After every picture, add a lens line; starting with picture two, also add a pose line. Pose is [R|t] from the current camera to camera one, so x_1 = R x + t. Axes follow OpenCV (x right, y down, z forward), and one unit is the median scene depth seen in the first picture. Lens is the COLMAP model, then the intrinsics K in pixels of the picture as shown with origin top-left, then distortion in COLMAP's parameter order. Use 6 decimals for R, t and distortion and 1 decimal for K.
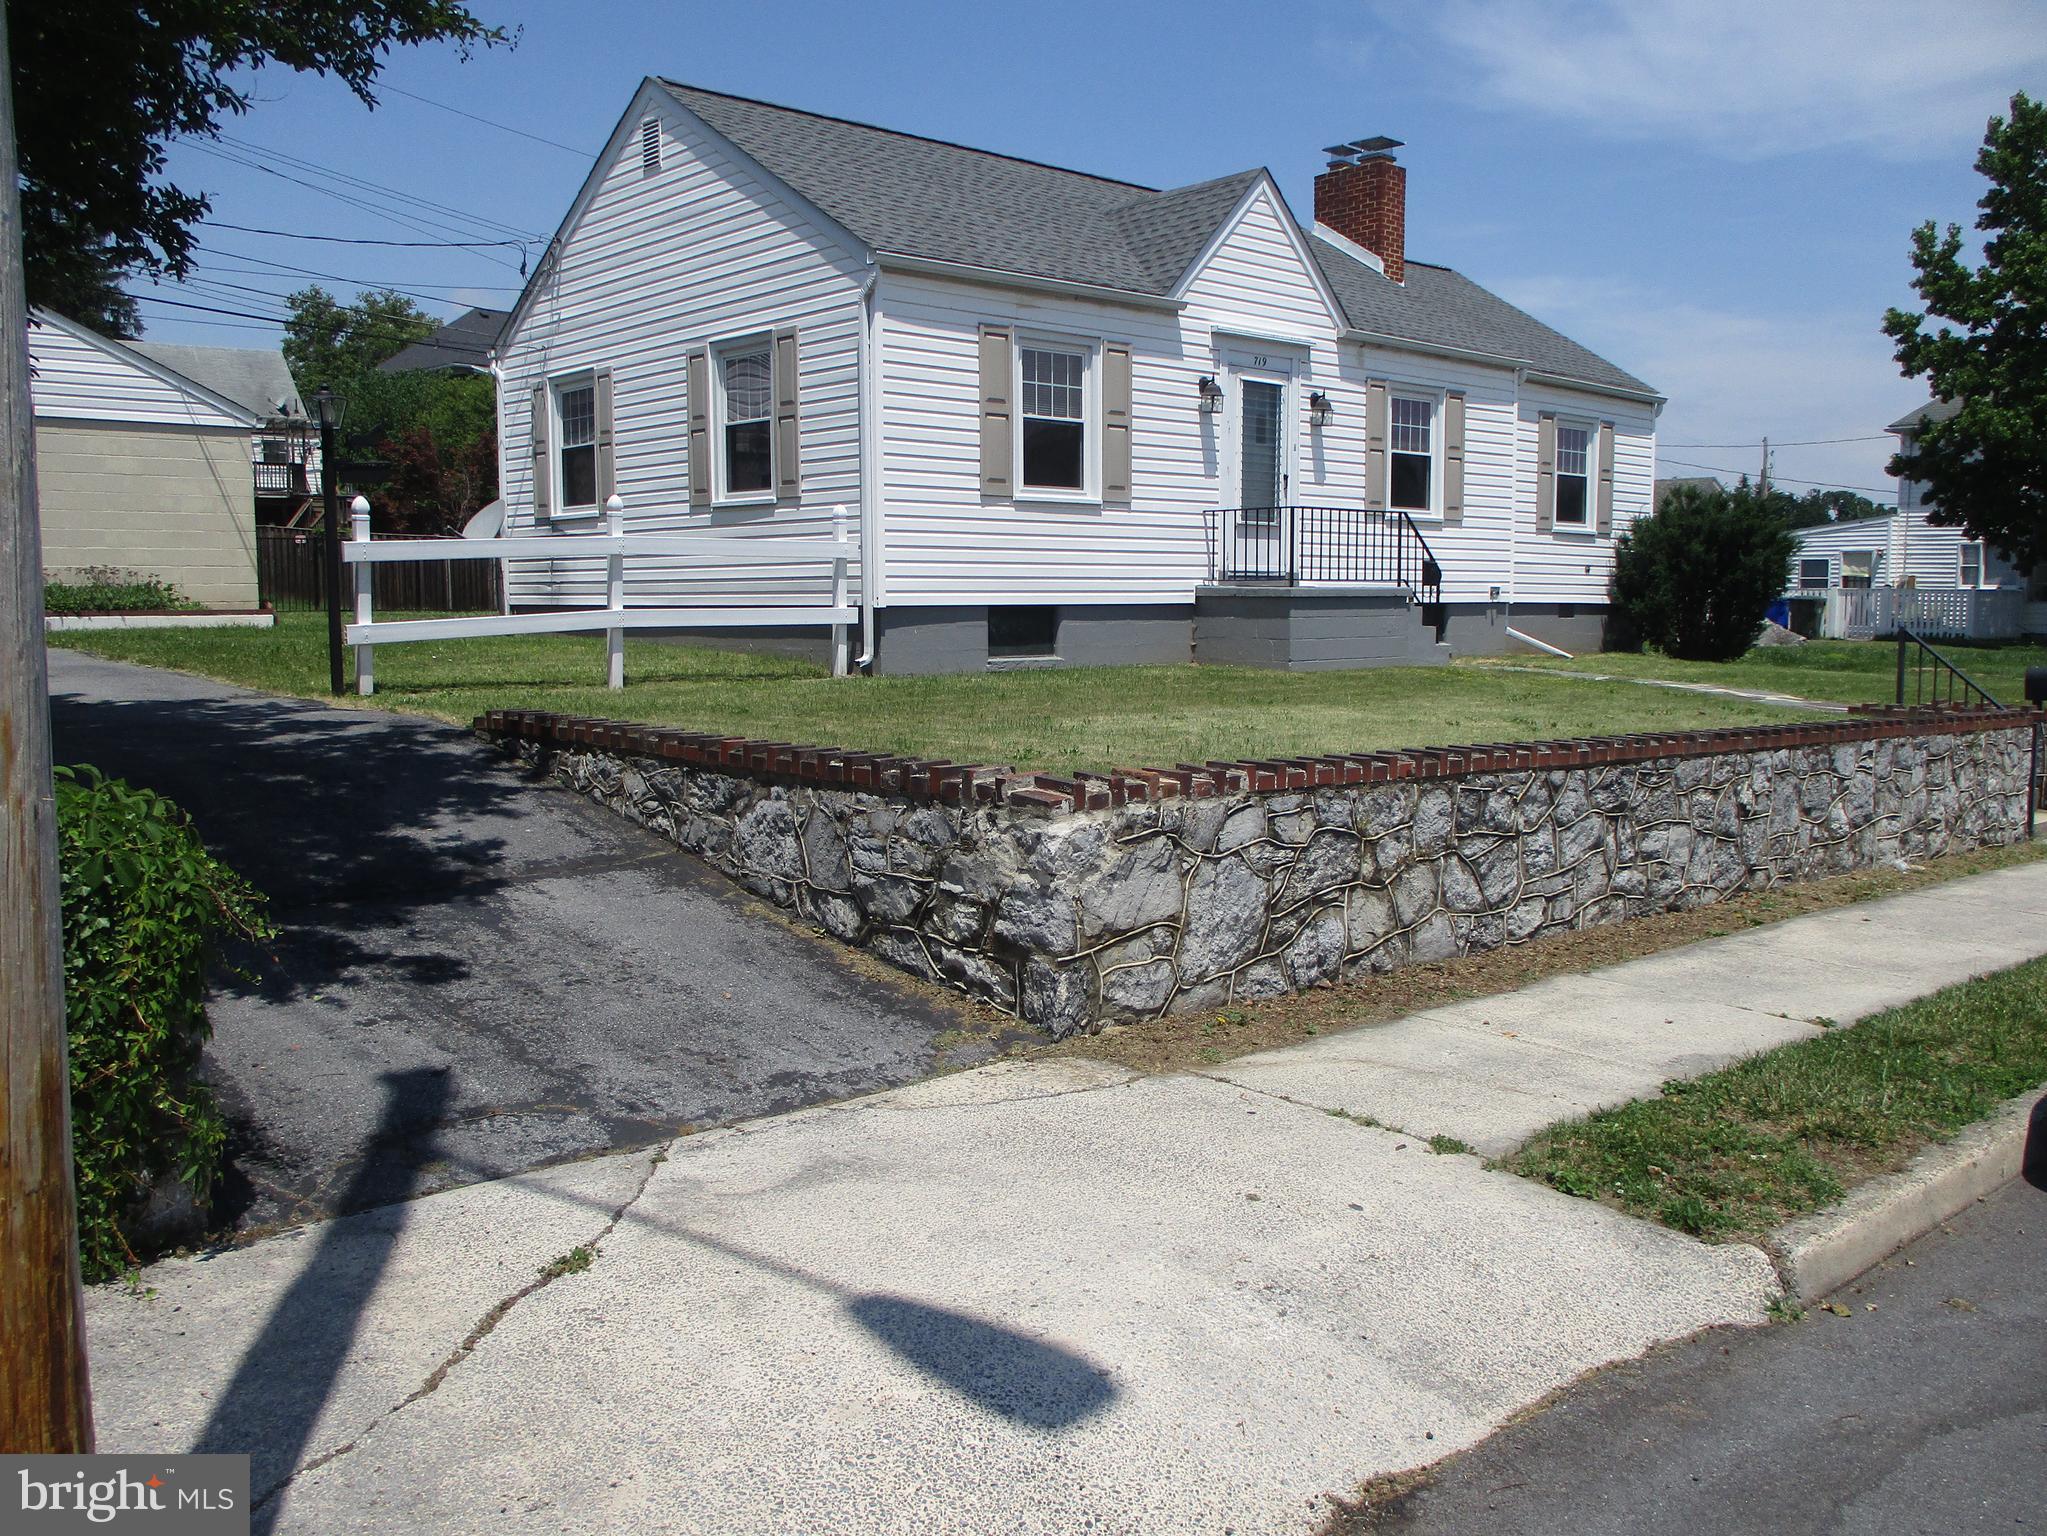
lens RADIAL K [[1709.3, 0, 1020.3], [0, 1709.3, 769.3], [0, 0, 1]] dist [-0.040601, 0.030807]
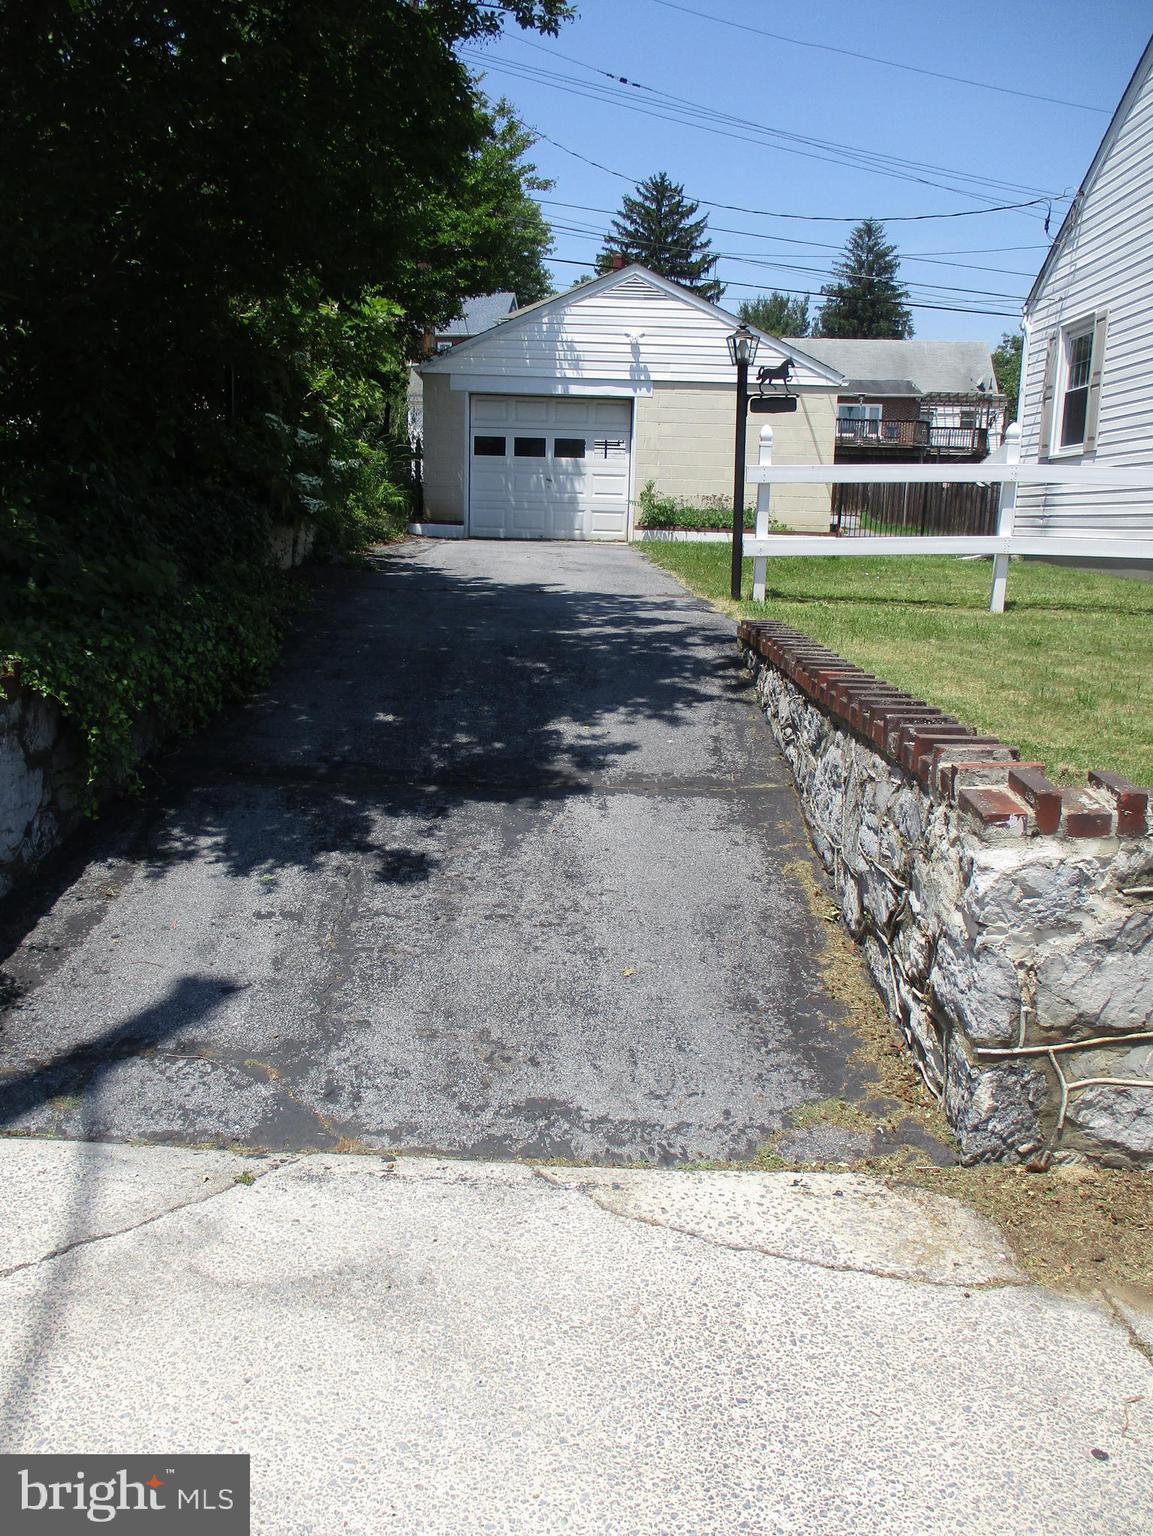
lens RADIAL K [[1282.6, 0, 585.5], [0, 1282.6, 774.4], [0, 0, 1]] dist [-0.040601, 0.030807]
pose [[0.741523, 0.154599, -0.652873, 0.215026], [-0.100868, 0.987718, 0.119326, -0.037735], [0.663302, -0.022628, 0.748010, 0.529096]]
